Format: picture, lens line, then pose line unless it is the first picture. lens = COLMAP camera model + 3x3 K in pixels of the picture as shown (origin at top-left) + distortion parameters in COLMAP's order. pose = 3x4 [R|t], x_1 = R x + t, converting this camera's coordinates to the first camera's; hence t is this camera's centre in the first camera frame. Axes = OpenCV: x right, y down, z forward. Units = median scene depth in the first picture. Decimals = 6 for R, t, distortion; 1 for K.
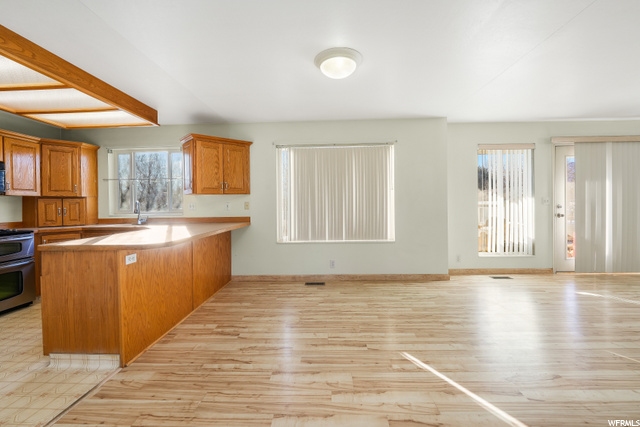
lens RADIAL K [[268.2, 0, 317.6], [0, 268.2, 207.8], [0, 0, 1]] dist [-0.015437, 0.001292]
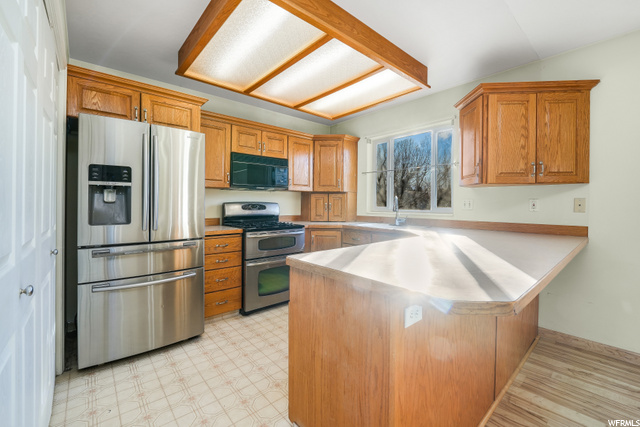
lens RADIAL K [[268.2, 0, 323.7], [0, 268.2, 205.1], [0, 0, 1]] dist [-0.015437, 0.001292]
pose [[0.690110, 0.021095, -0.723397, -0.263296], [-0.026238, 0.999647, 0.004119, 0.003823], [0.723228, 0.016138, 0.690420, 0.310599]]
